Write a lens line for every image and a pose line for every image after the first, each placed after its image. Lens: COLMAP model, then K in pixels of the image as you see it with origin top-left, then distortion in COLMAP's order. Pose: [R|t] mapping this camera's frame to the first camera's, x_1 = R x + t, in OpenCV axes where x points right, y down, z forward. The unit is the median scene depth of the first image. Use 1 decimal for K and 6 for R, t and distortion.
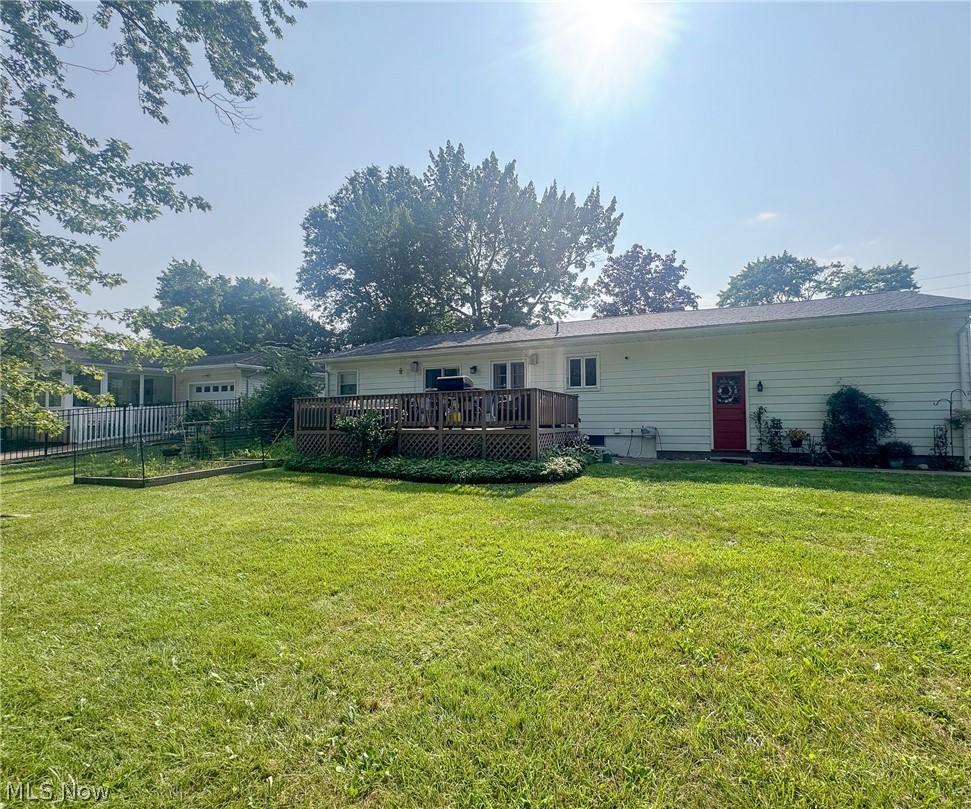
lens RADIAL K [[446.1, 0, 490.7], [0, 446.1, 406.6], [0, 0, 1]] dist [-0.000099, -0.000270]
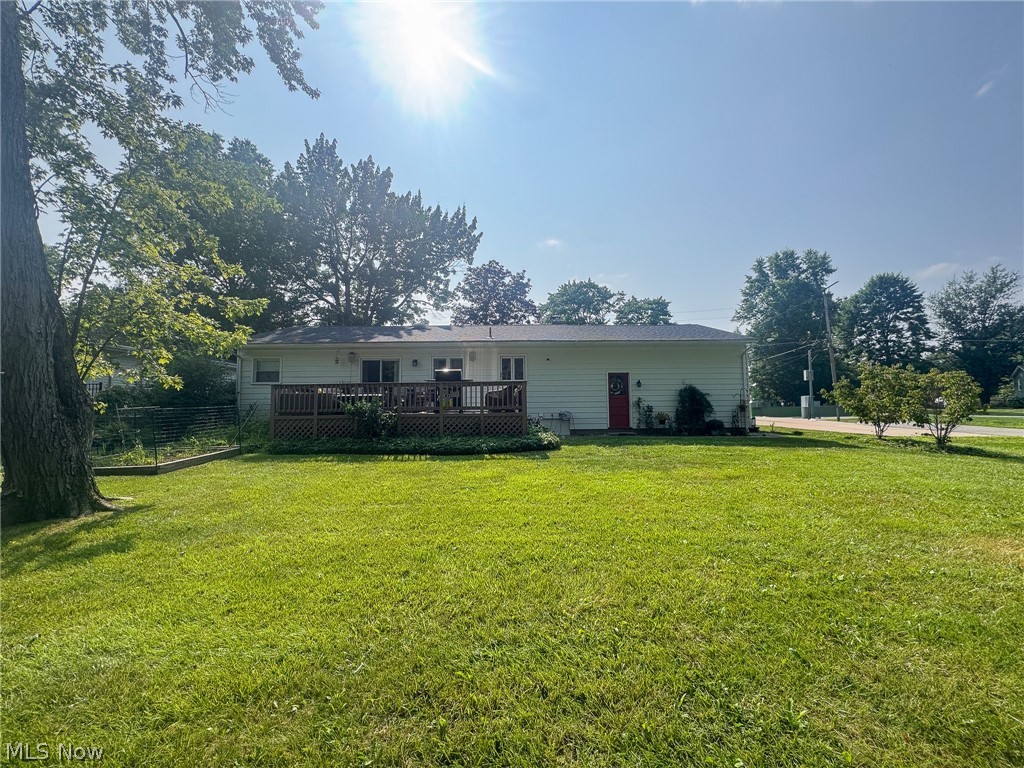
lens RADIAL K [[413.2, 0, 511.5], [0, 413.2, 383.6], [0, 0, 1]] dist [0.001392, 0.000504]
pose [[0.921127, 0.023390, 0.388558, -0.192219], [-0.009705, 0.999263, -0.037144, 0.005907], [-0.389140, 0.030443, 0.920675, -0.053543]]
